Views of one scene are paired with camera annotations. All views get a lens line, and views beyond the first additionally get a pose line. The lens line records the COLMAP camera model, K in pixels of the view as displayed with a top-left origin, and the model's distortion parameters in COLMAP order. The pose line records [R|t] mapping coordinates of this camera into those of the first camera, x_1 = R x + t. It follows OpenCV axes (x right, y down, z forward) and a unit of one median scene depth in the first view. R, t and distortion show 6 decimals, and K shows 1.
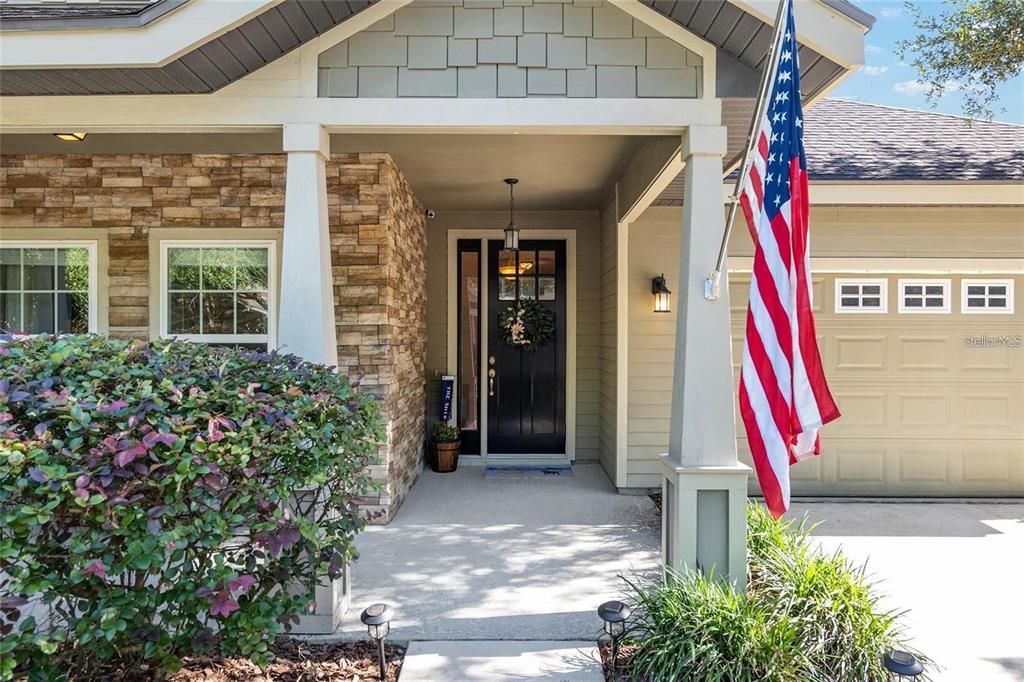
lens RADIAL K [[663.6, 0, 511.6], [0, 663.6, 343.9], [0, 0, 1]] dist [0.023868, -0.002313]
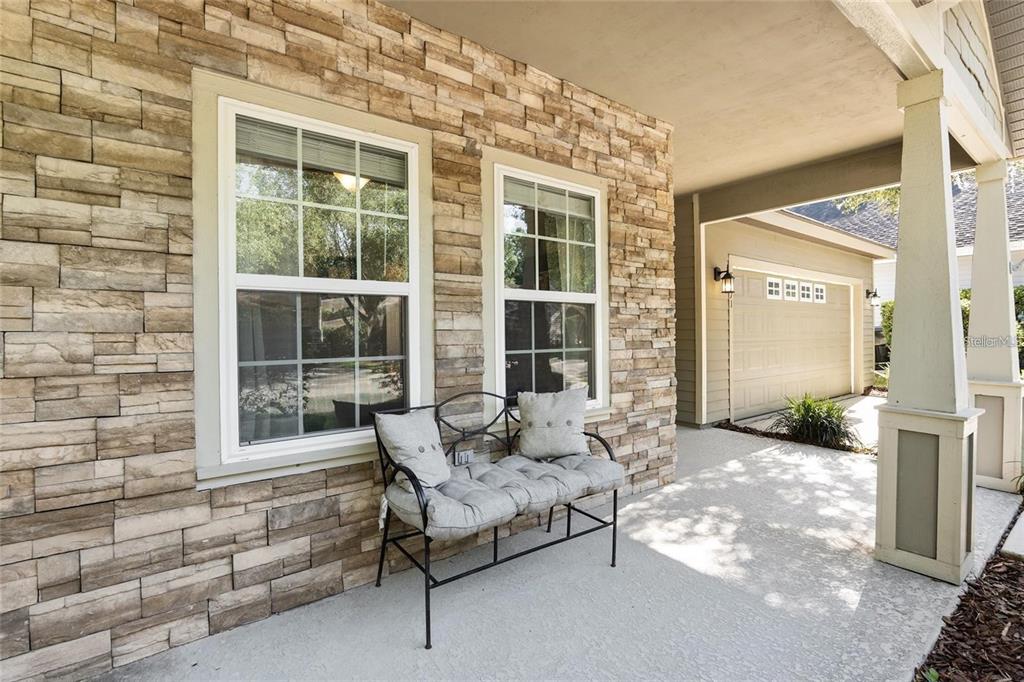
lens RADIAL K [[472.3, 0, 512.7], [0, 472.3, 334.7], [0, 0, 1]] dist [-0.002350, -0.000120]
pose [[0.794846, -0.006129, 0.606780, -0.835664], [0.008352, 0.999965, -0.000840, 0.039987], [-0.606754, 0.005735, 0.794869, 0.561606]]
